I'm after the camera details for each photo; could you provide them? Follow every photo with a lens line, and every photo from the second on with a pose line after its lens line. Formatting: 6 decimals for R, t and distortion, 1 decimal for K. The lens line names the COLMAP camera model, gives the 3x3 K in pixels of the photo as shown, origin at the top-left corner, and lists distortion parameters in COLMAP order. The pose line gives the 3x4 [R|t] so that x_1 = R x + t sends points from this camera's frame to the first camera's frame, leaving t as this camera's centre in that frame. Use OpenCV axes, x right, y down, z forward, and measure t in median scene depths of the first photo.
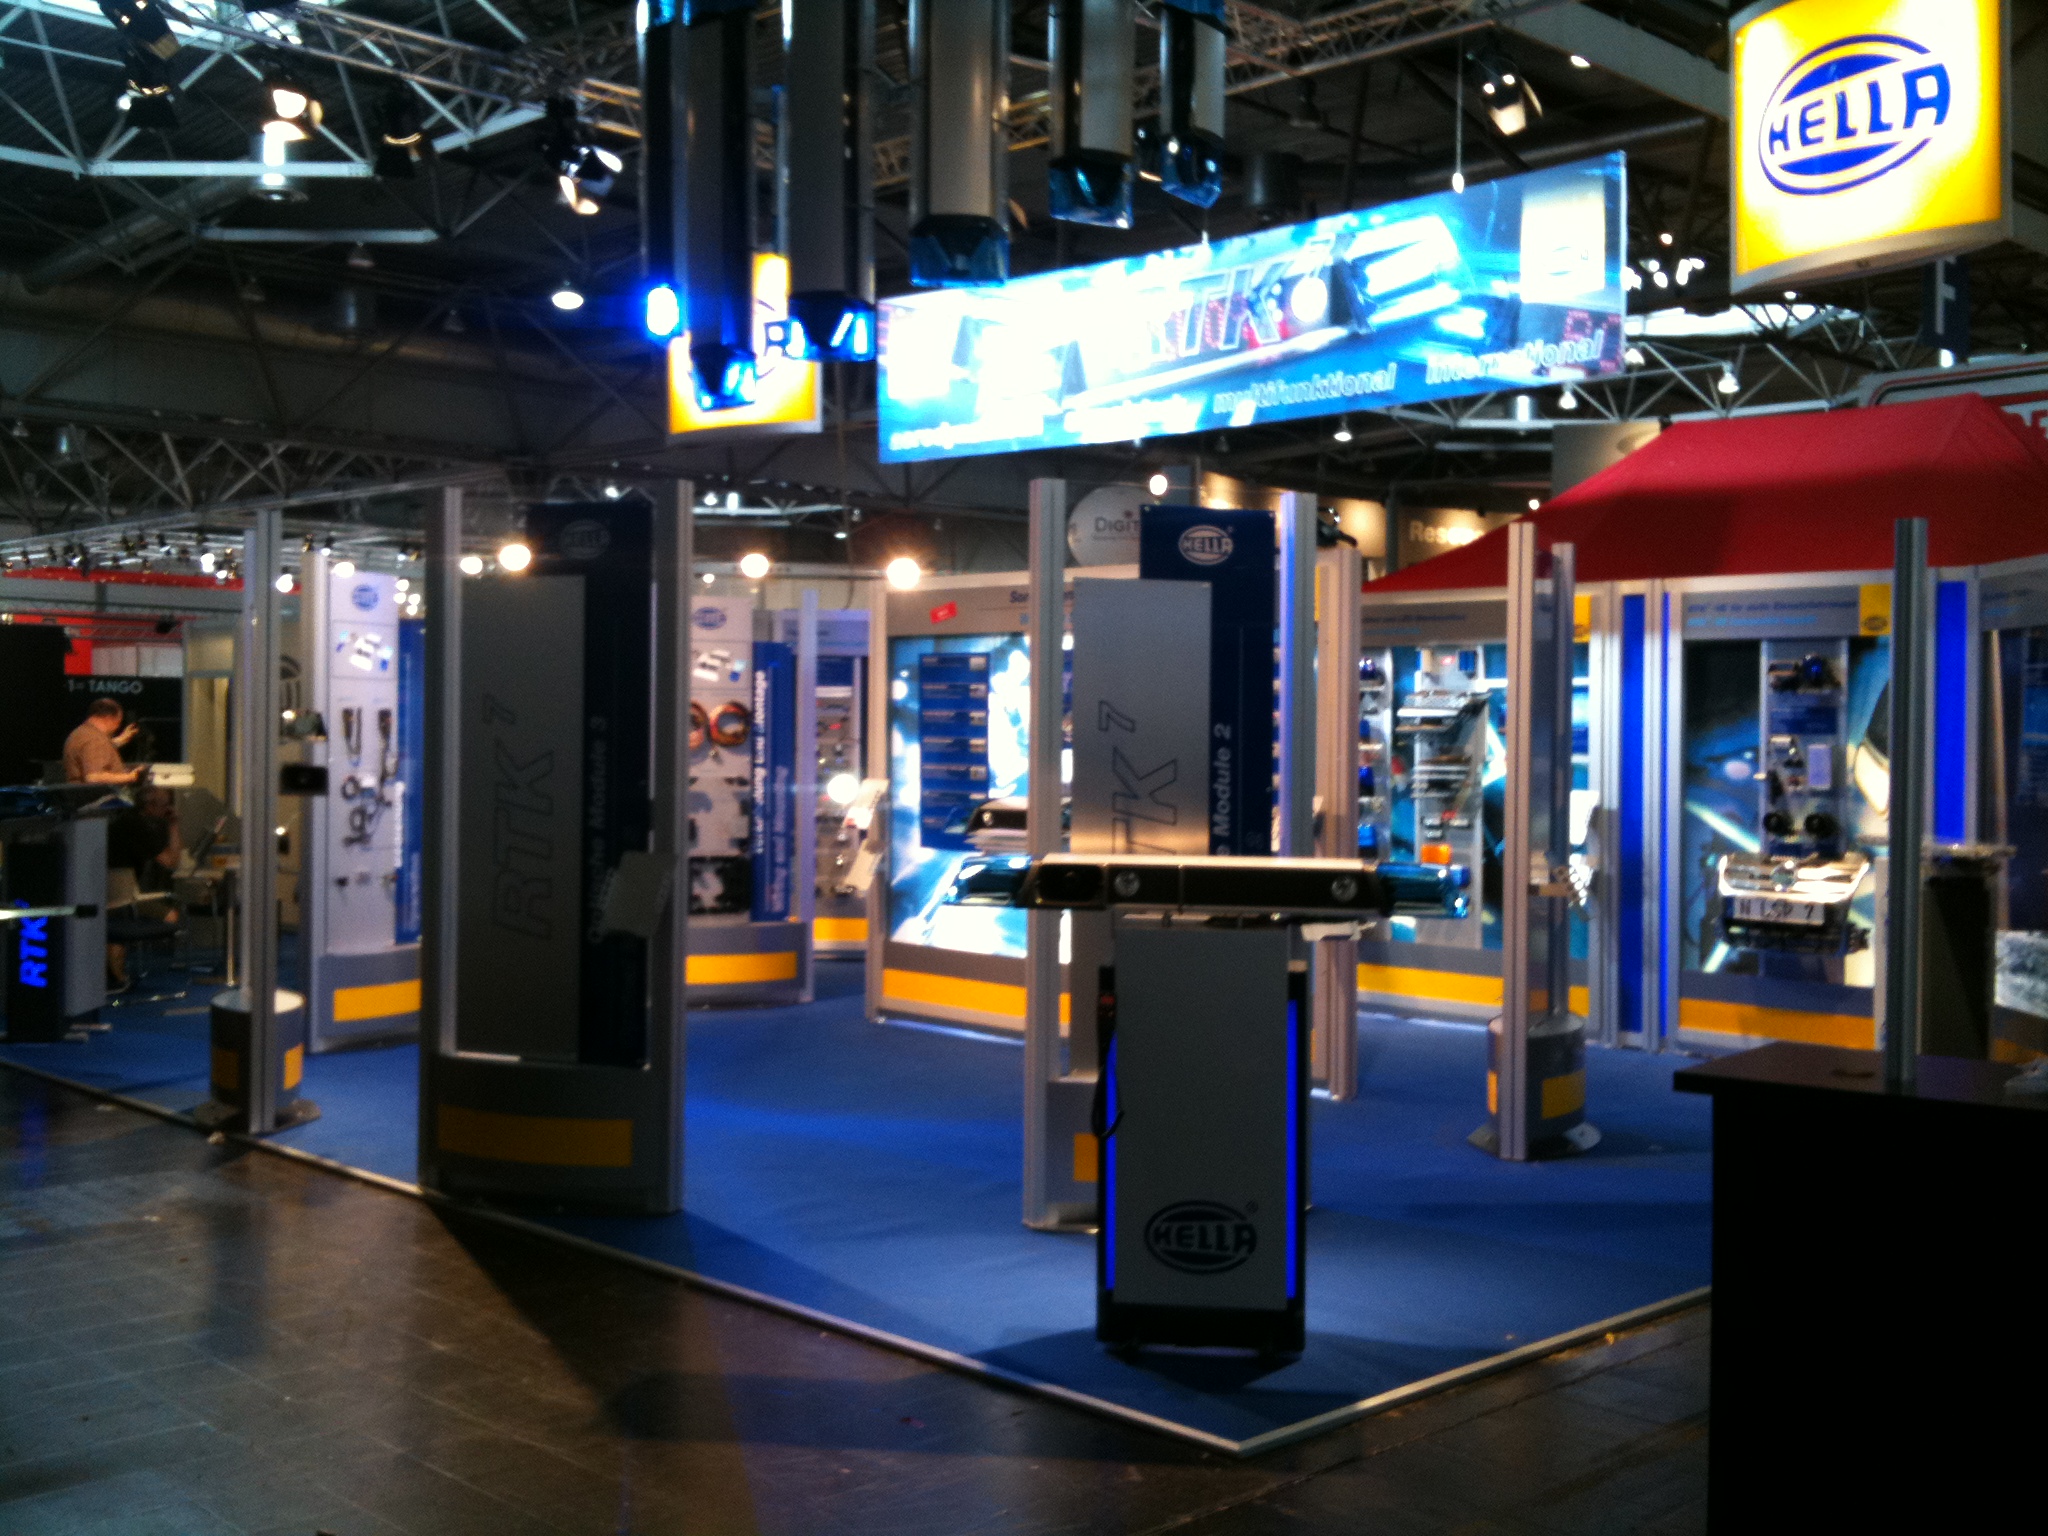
lens RADIAL K [[2184.4, 0, 1019.8], [0, 2184.4, 756.2], [0, 0, 1]] dist [0.138649, -0.348401]
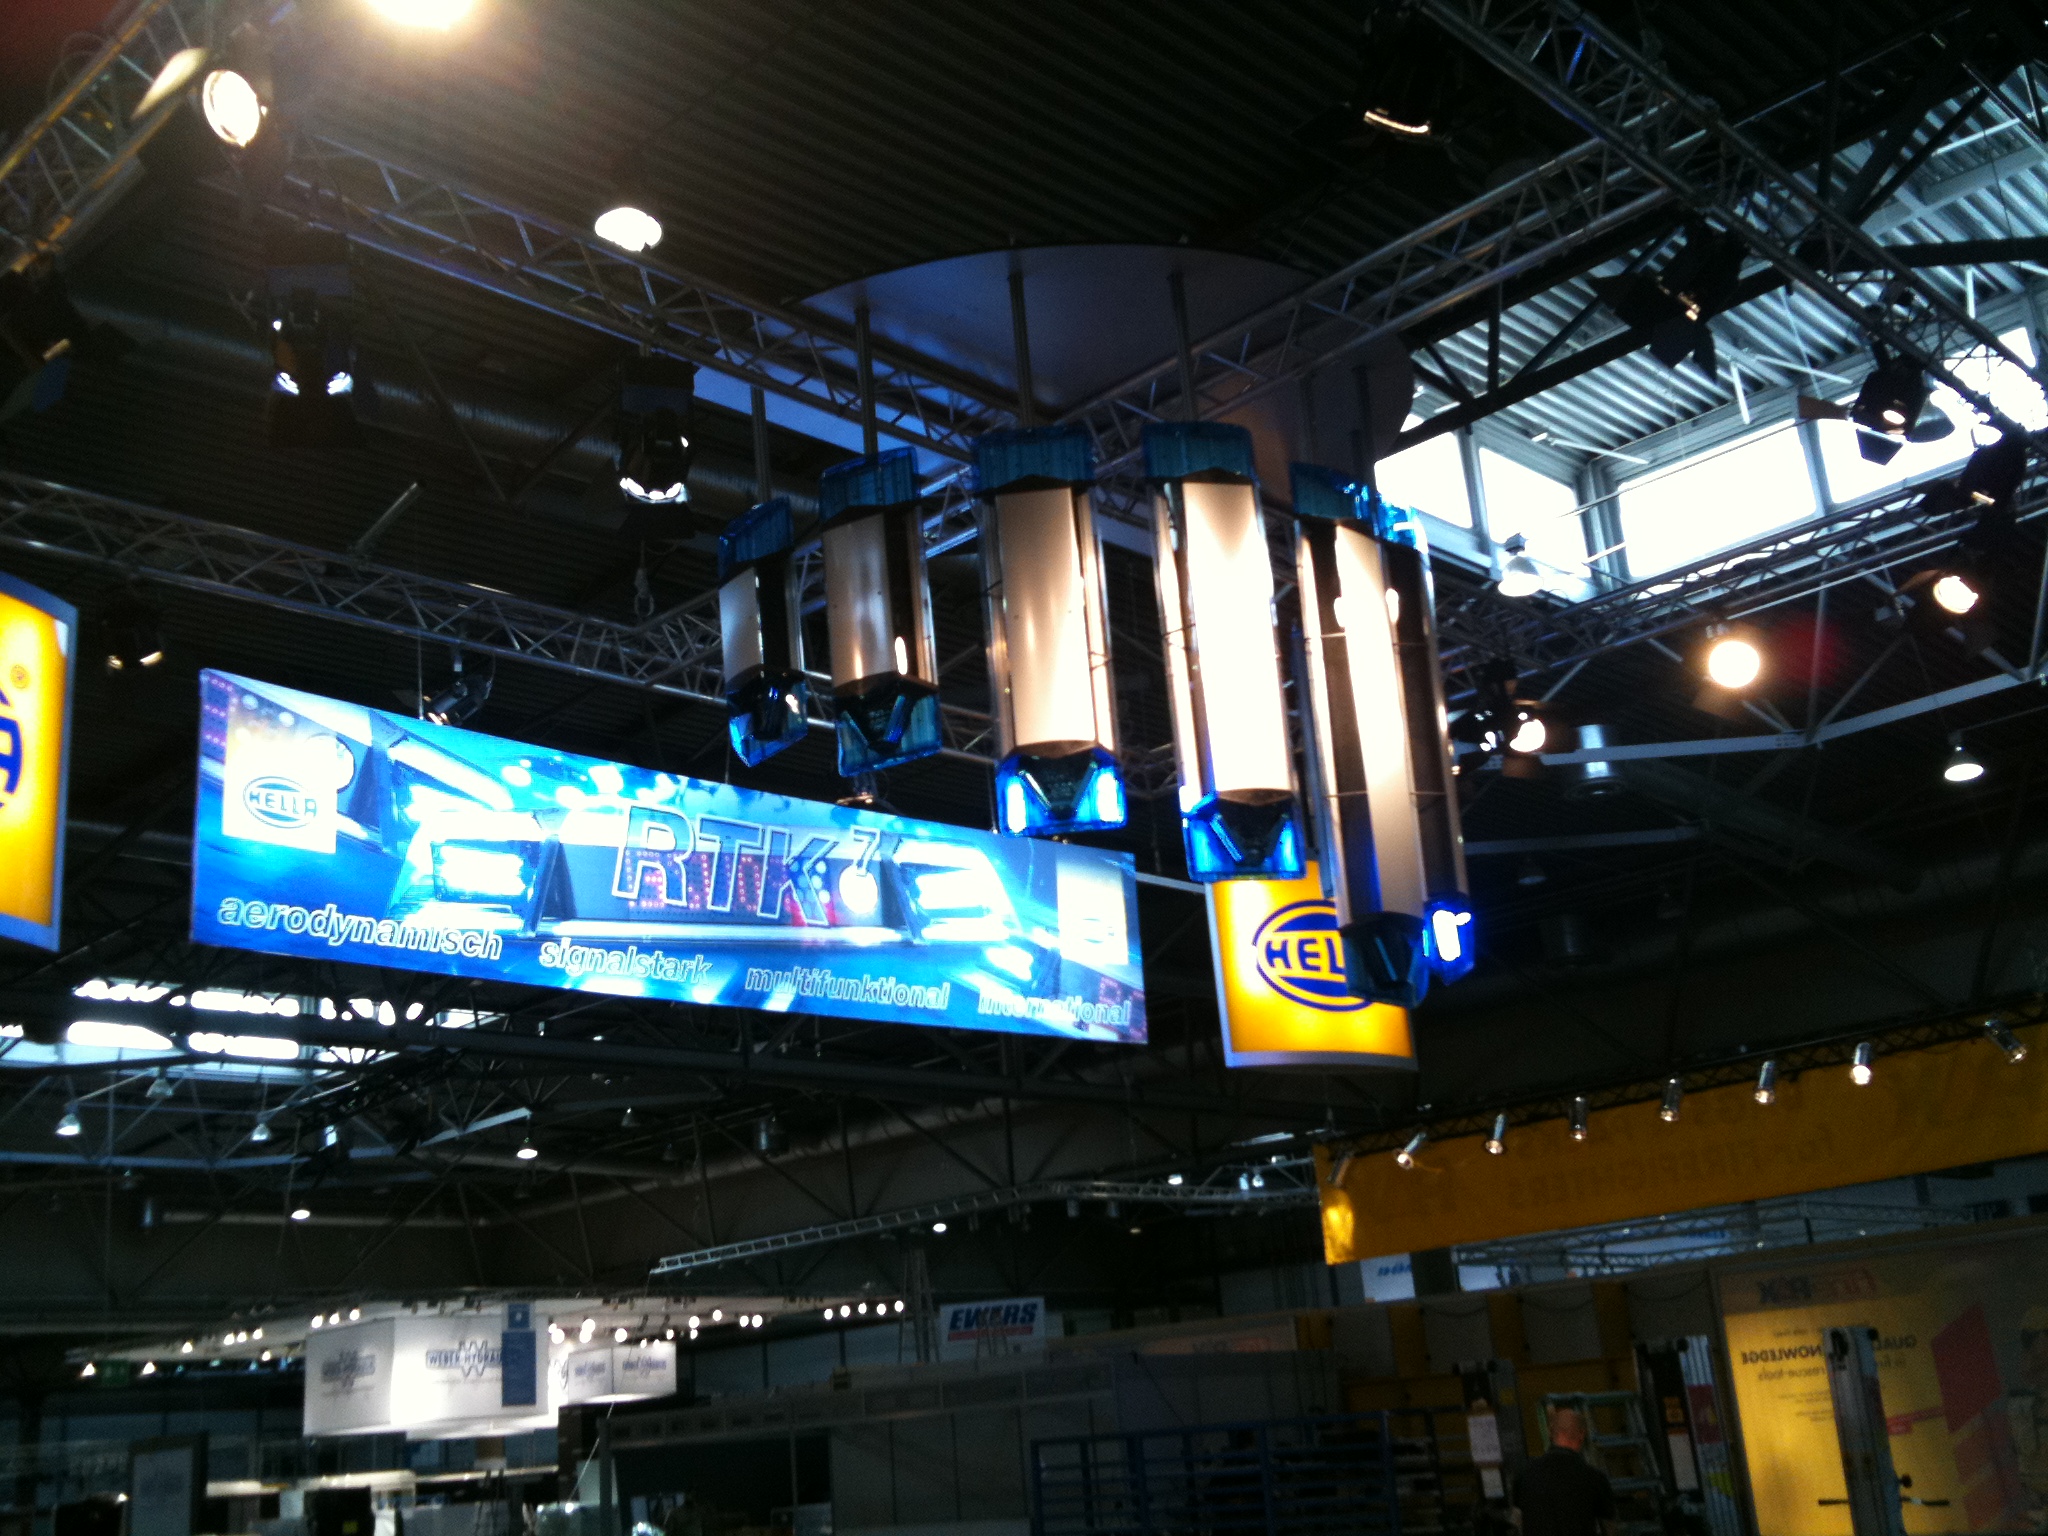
lens RADIAL K [[2184.4, 0, 1019.8], [0, 2184.4, 756.2], [0, 0, 1]] dist [0.138649, -0.348401]
pose [[-0.019364, 0.301739, 0.953194, -0.736823], [0.102209, 0.948975, -0.298328, 0.011827], [-0.994574, 0.091648, -0.049217, 0.982354]]
